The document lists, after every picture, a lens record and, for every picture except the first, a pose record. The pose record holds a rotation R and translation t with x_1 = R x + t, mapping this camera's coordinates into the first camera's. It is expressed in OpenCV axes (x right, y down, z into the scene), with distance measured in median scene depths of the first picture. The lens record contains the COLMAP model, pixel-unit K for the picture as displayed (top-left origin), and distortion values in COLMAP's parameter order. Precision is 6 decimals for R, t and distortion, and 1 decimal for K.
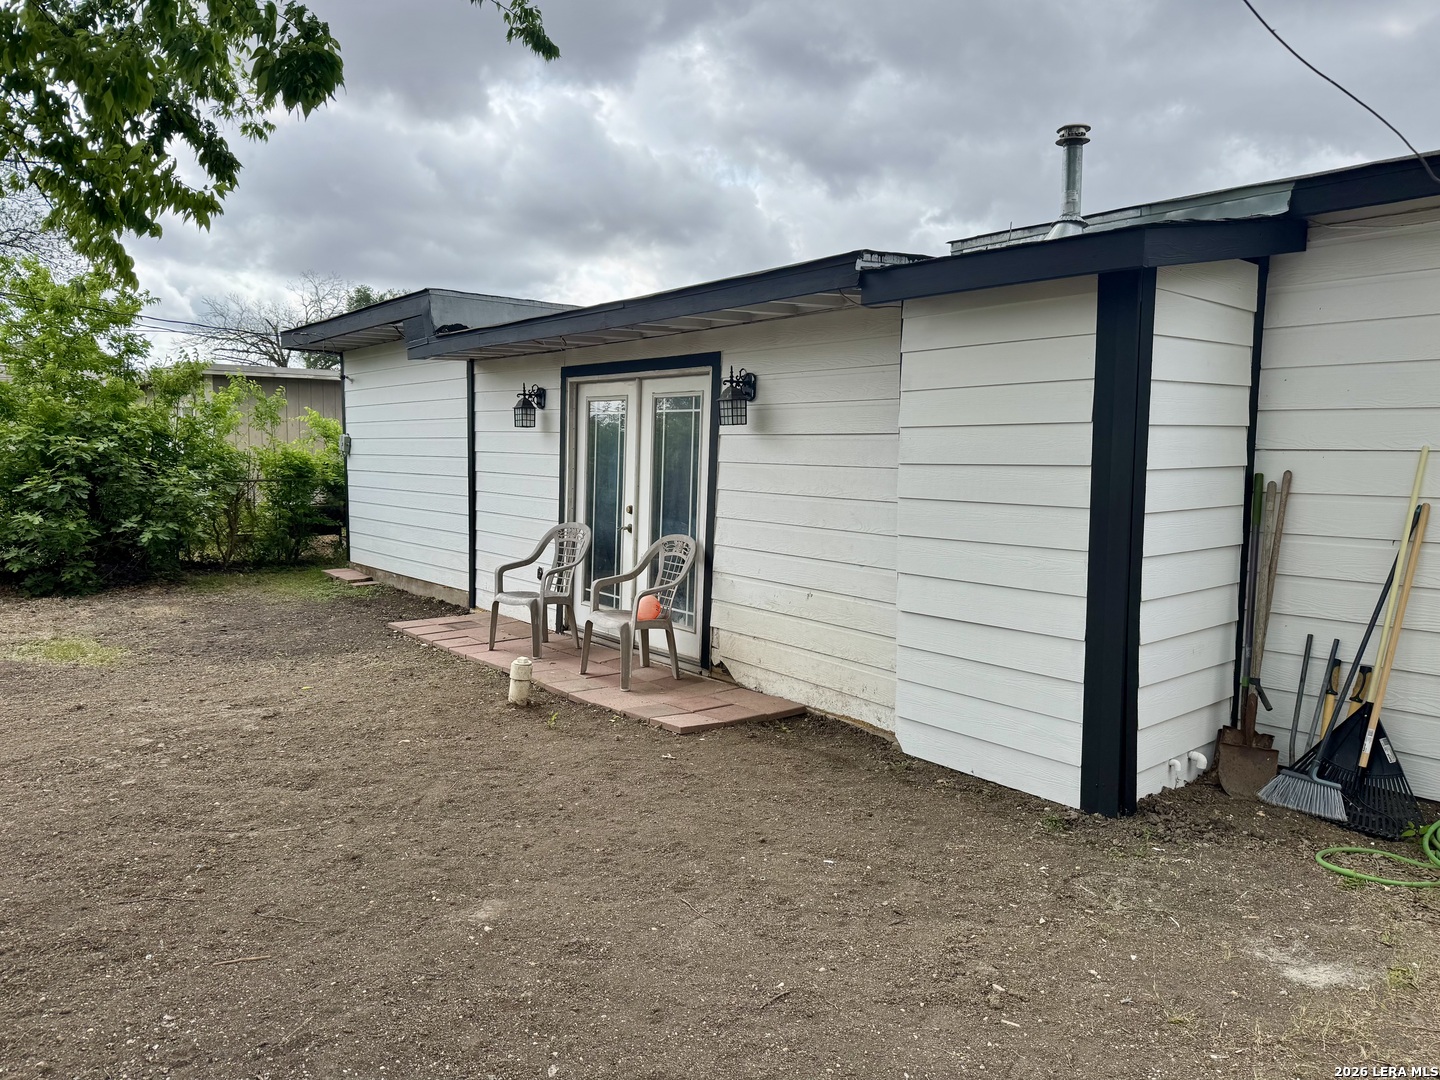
lens RADIAL K [[1005.1, 0, 720.0], [0, 1005.1, 540.0], [0, 0, 1]] dist [0.074571, -0.105214]
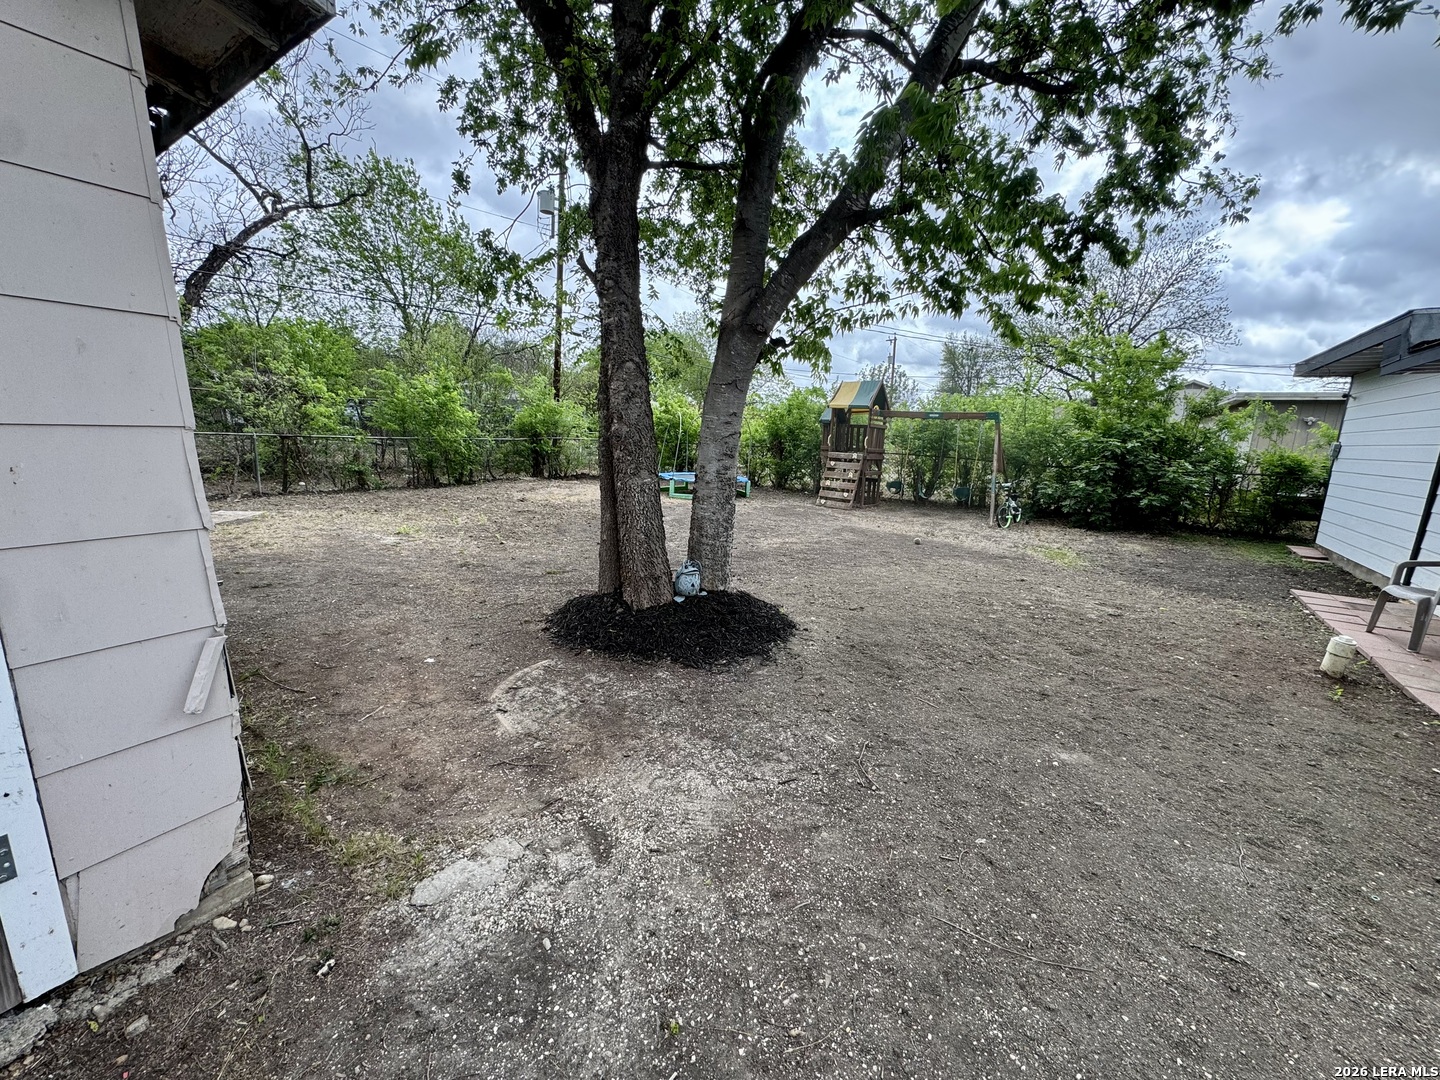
lens RADIAL K [[572.4, 0, 720.0], [0, 572.4, 540.0], [0, 0, 1]] dist [-0.000757, 0.000029]
pose [[0.298908, 0.183754, -0.936423, 0.104221], [-0.123022, 0.980517, 0.153138, -0.000579], [0.946319, 0.069426, 0.315690, 0.078270]]
